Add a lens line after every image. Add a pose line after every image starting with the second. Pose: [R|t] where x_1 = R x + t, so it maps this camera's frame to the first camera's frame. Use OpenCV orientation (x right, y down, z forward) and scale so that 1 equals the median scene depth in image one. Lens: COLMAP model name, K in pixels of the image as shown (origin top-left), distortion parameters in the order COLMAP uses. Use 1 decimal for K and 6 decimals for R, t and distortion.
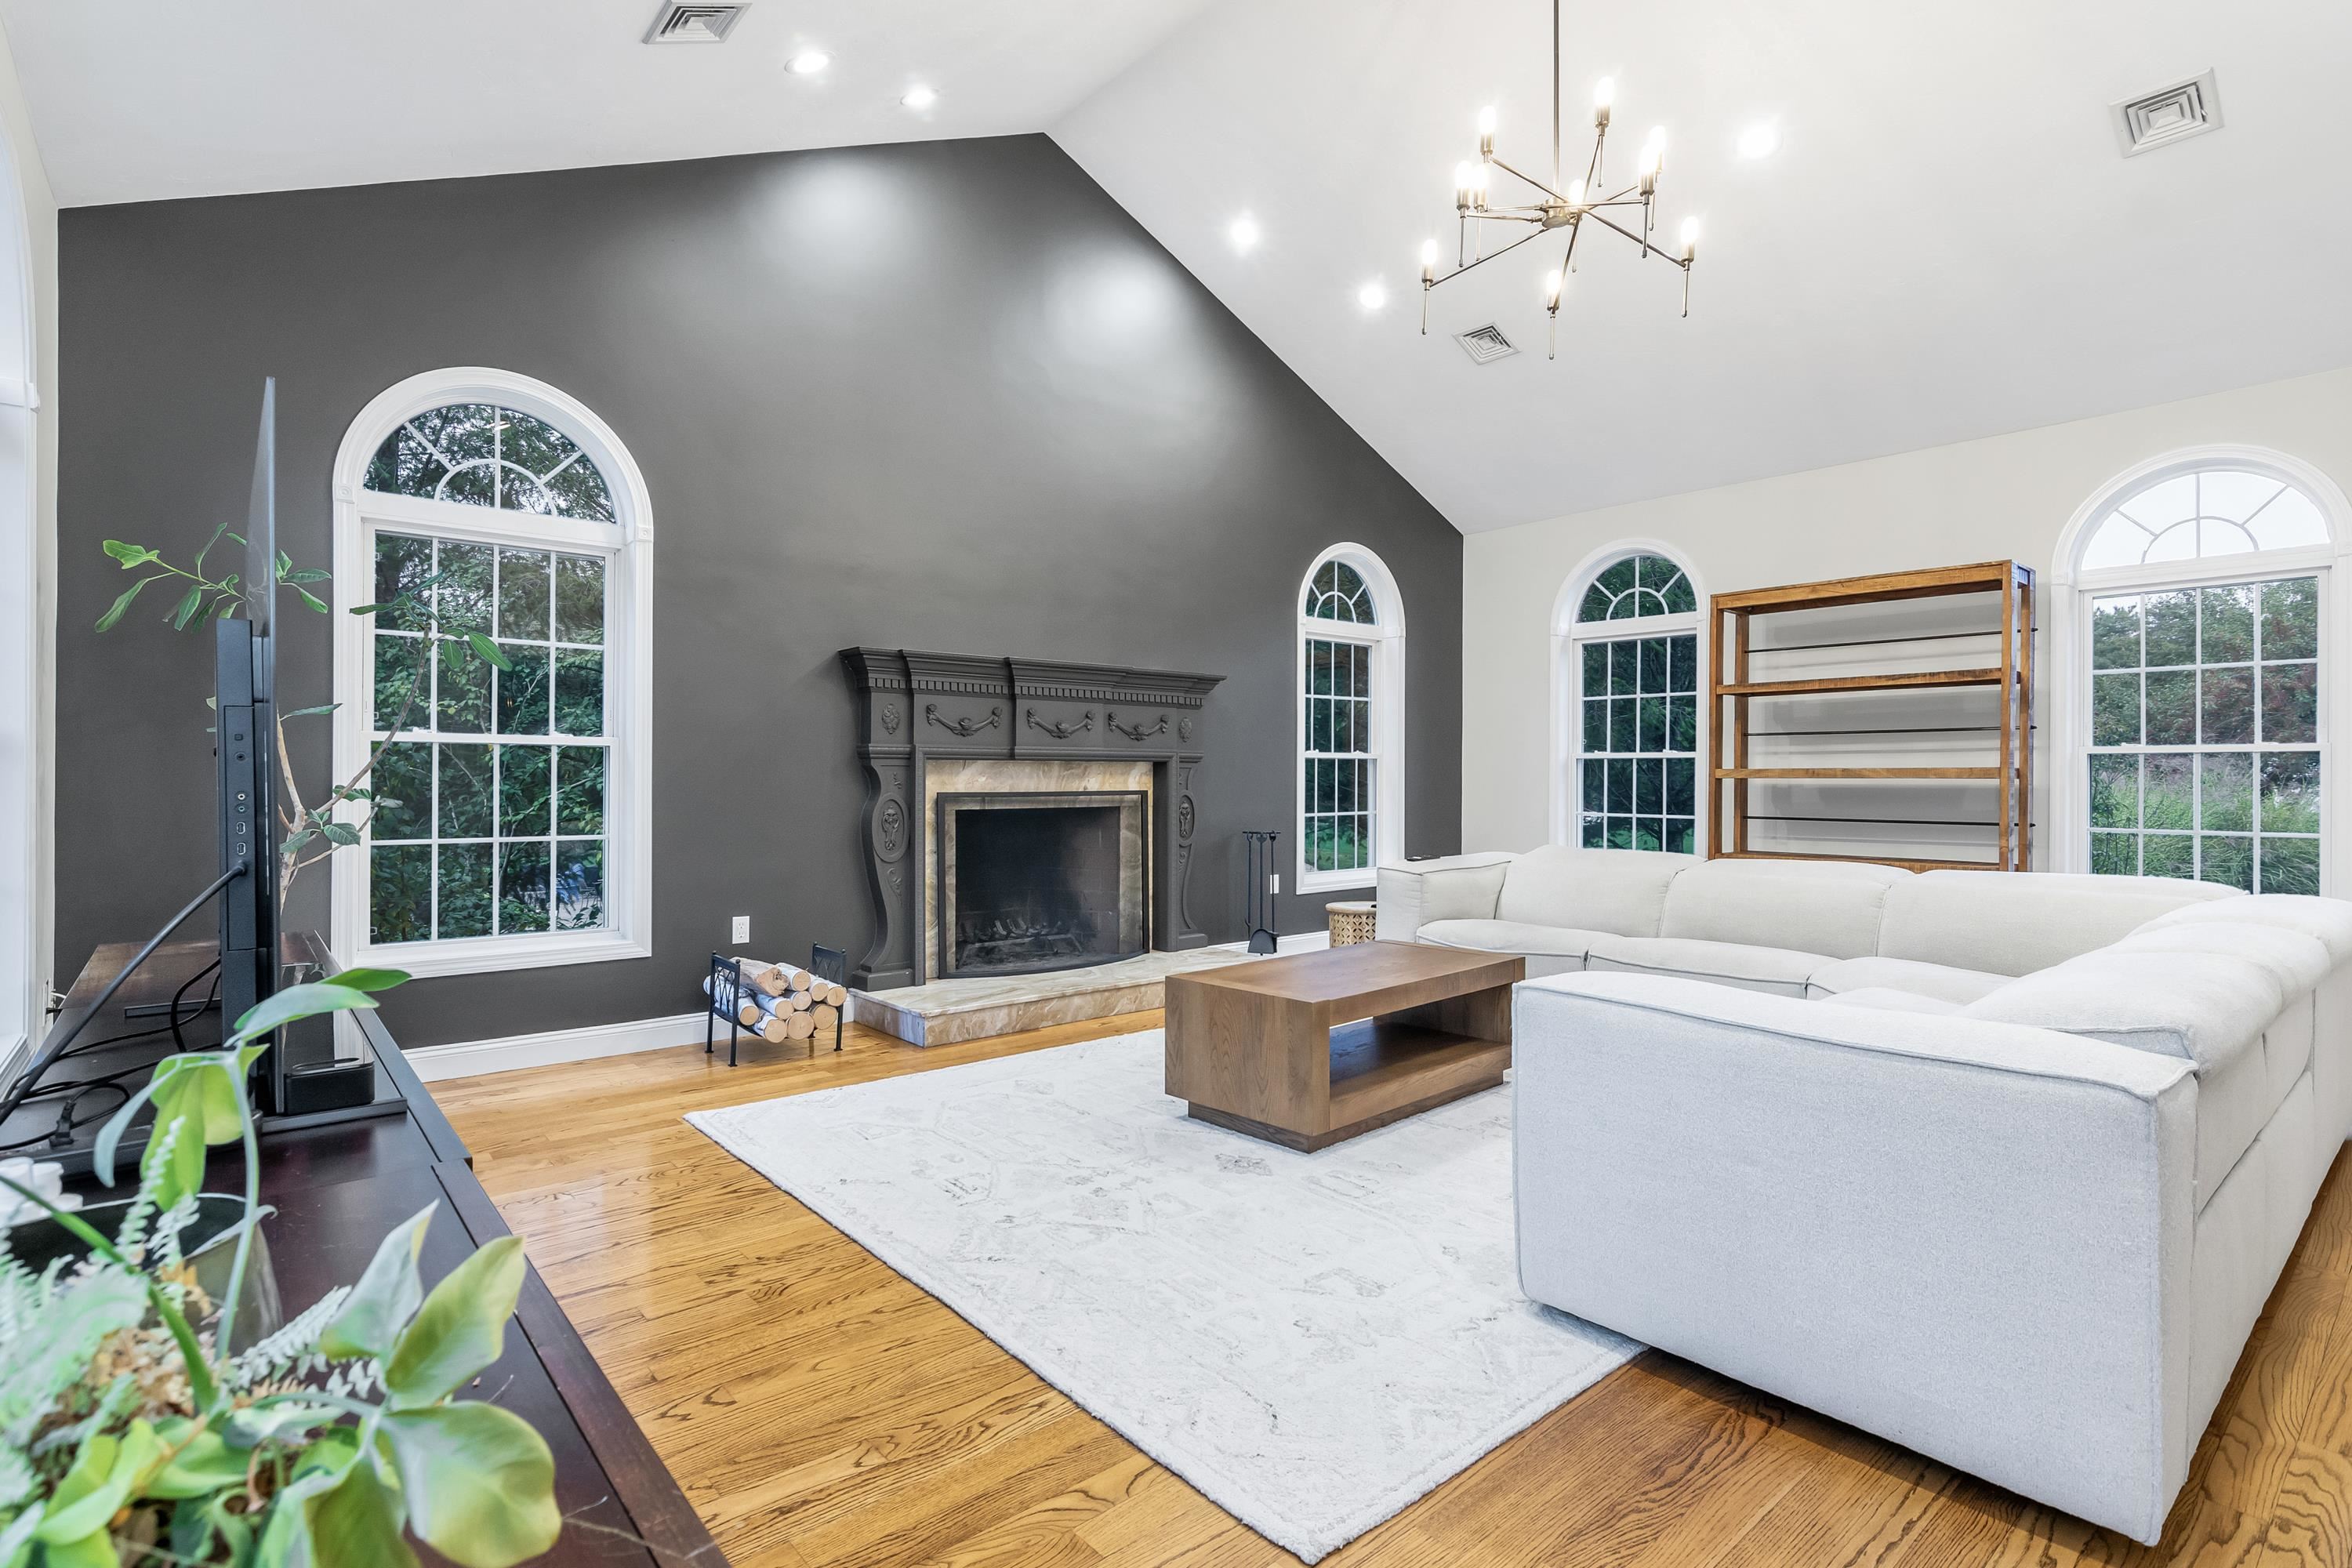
lens RADIAL K [[1151.3, 0, 1163.9], [0, 1151.3, 792.3], [0, 0, 1]] dist [0.000186, 0.001976]
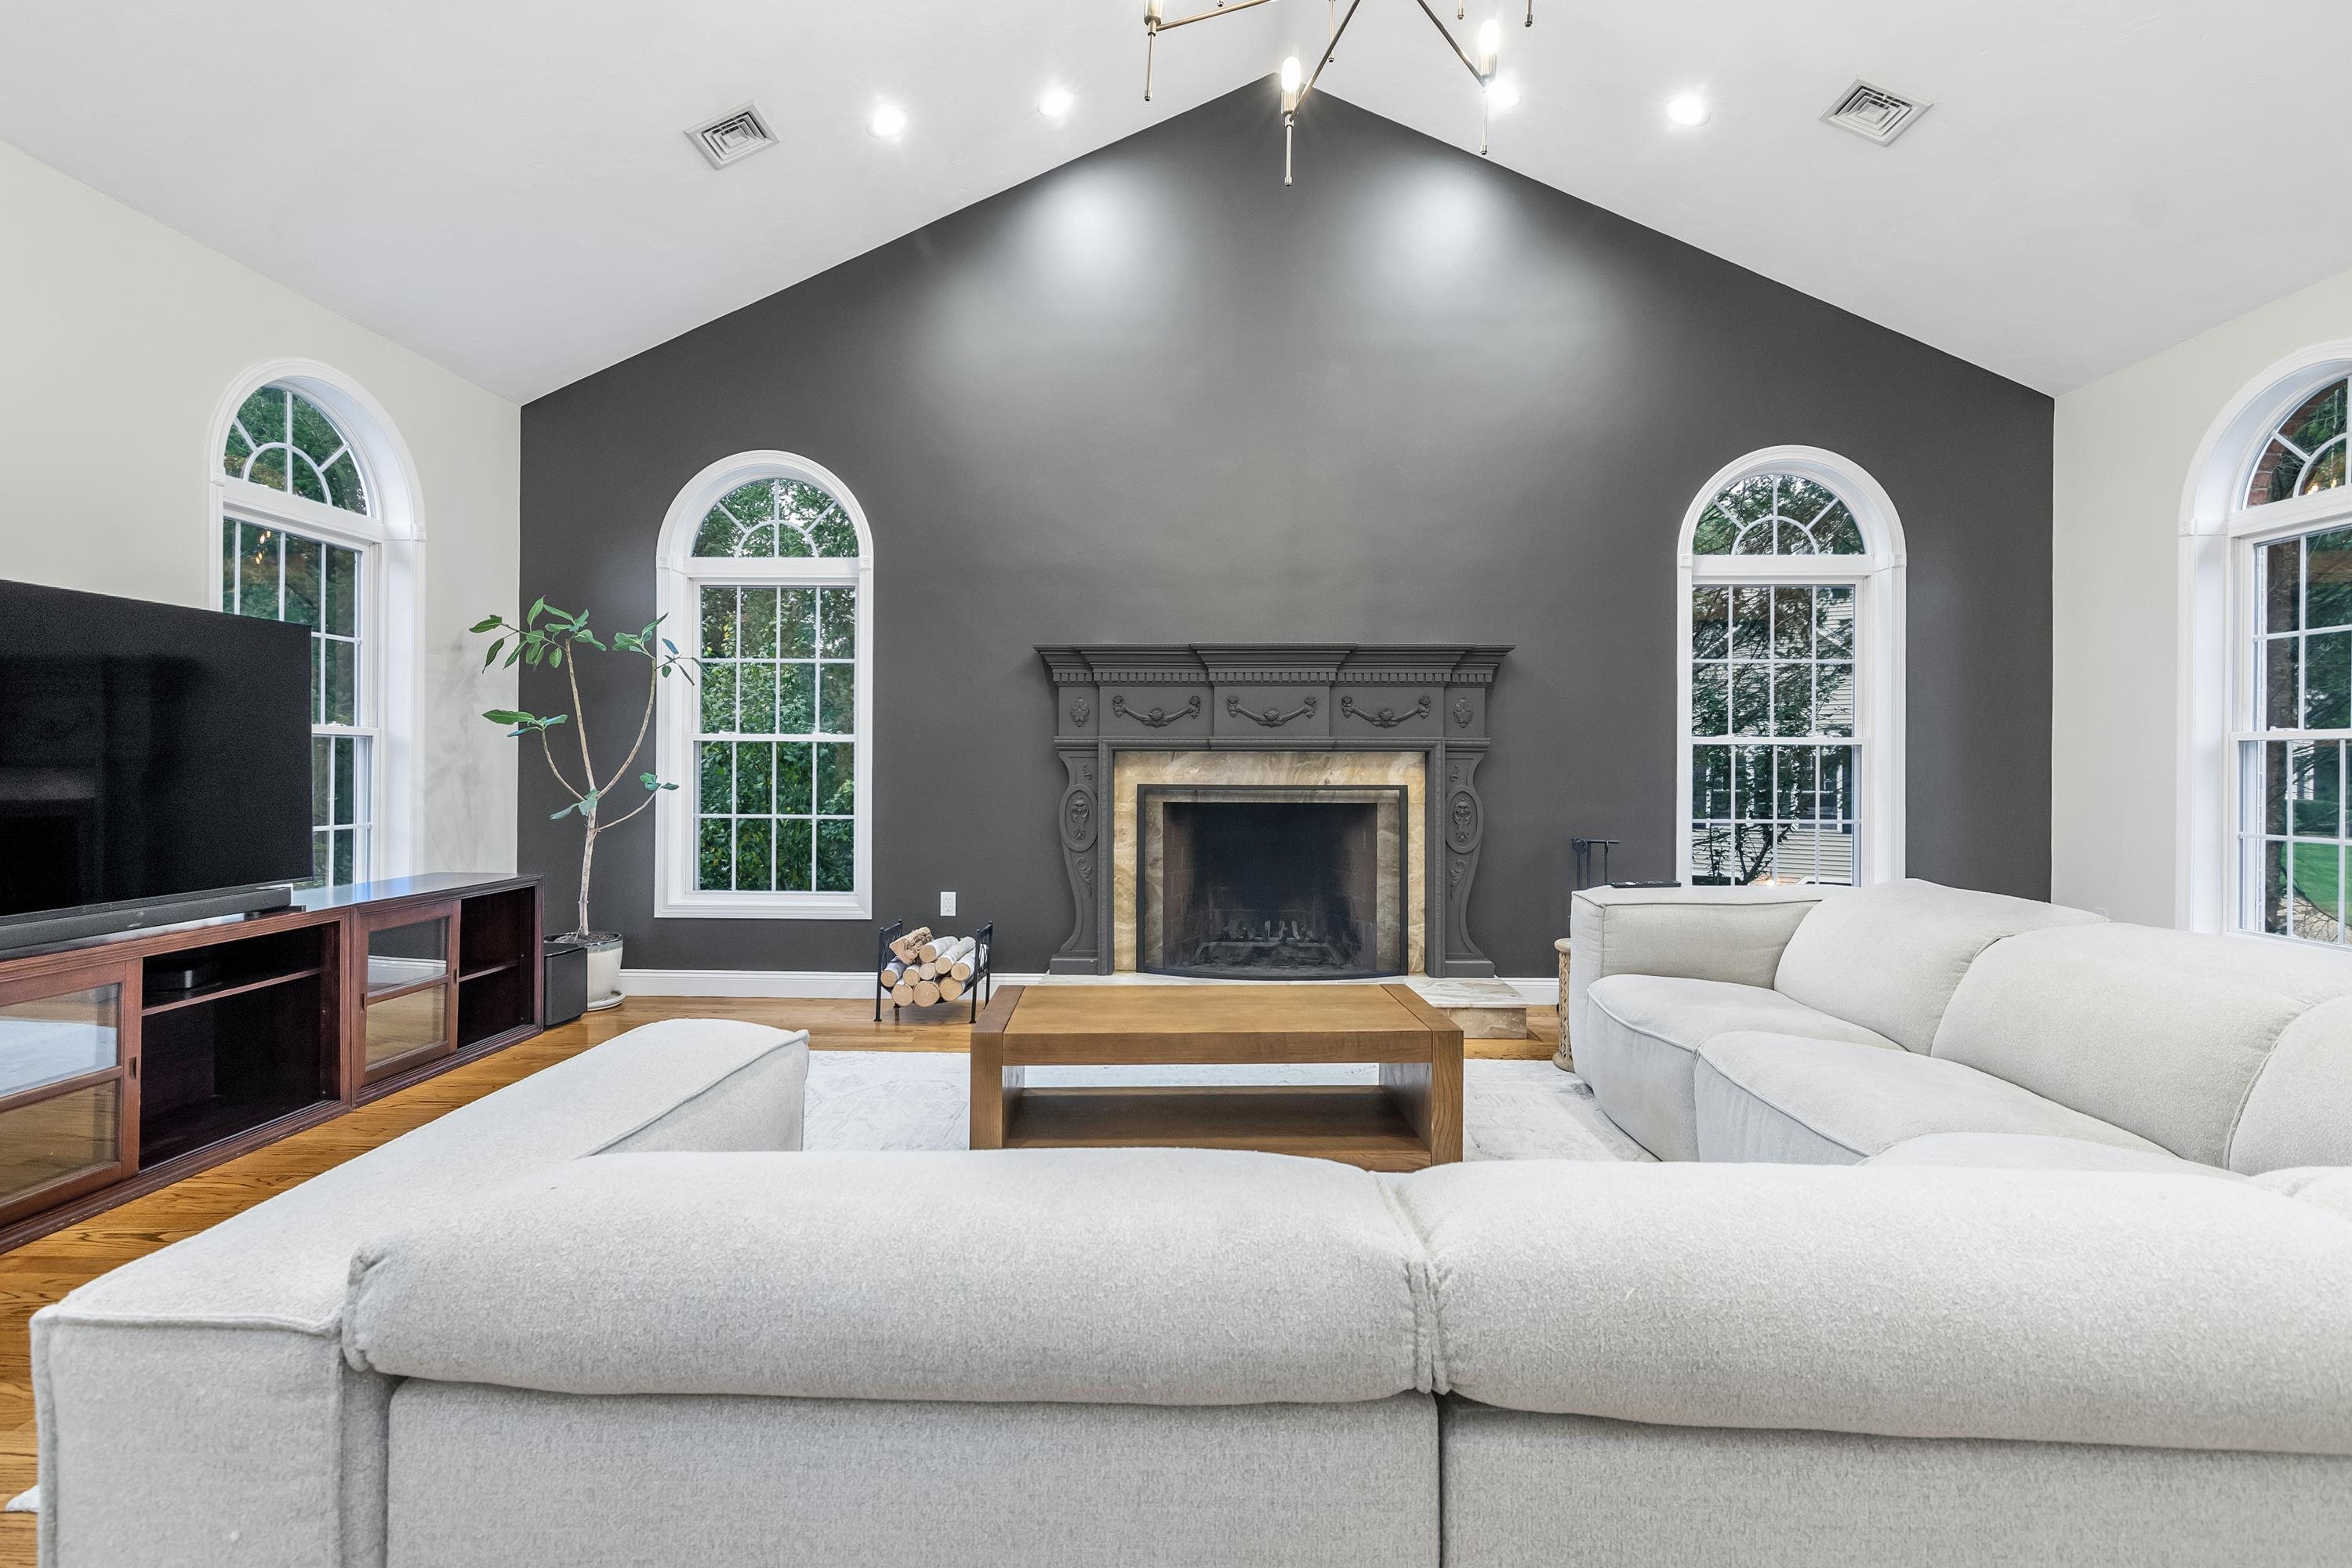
lens RADIAL K [[1114.5, 0, 1176.0], [0, 1114.5, 784.0], [0, 0, 1]] dist [0.002494, 0.000714]
pose [[0.745635, 0.012101, -0.666244, 0.431535], [-0.012435, 0.999914, 0.004244, -0.004096], [0.666238, 0.005120, 0.745722, 0.277627]]
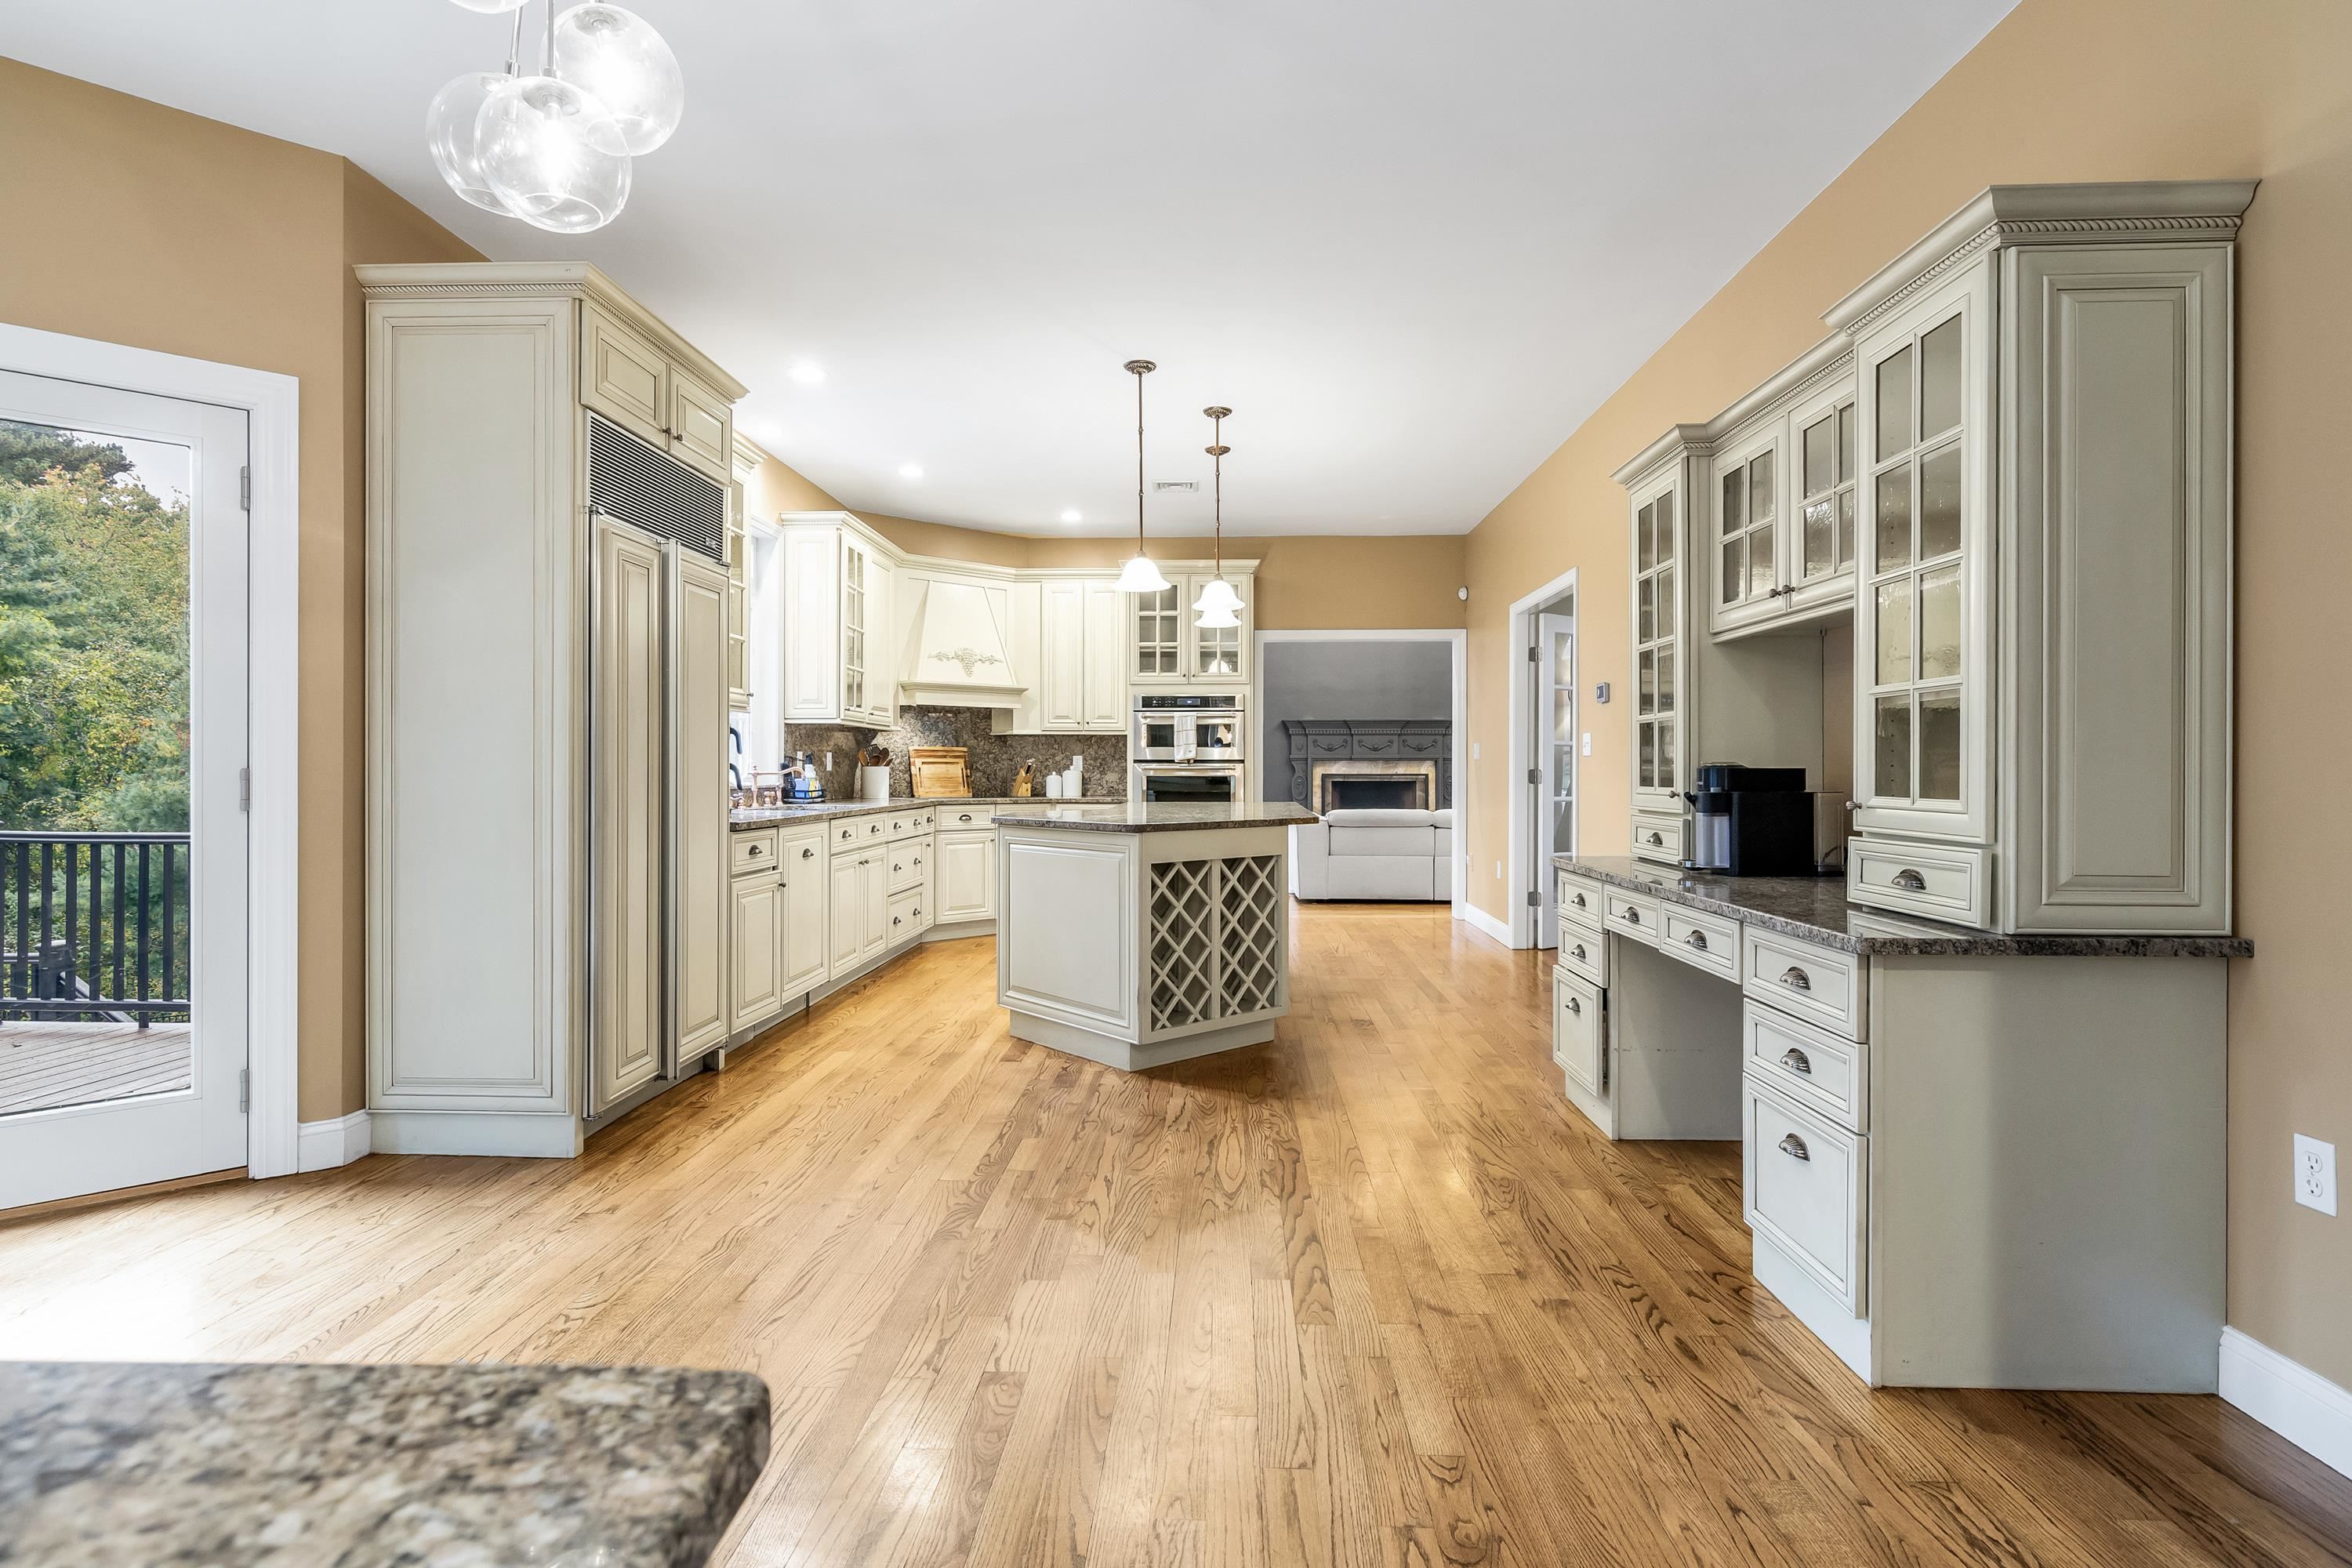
lens RADIAL K [[1127.2, 0, 1170.1], [0, 1127.2, 774.1], [0, 0, 1]] dist [-0.000782, 0.000447]
pose [[0.726774, 0.002549, -0.686872, 1.159500], [-0.009134, 0.999941, -0.005954, 0.017511], [0.686816, 0.010601, 0.726754, -0.946149]]
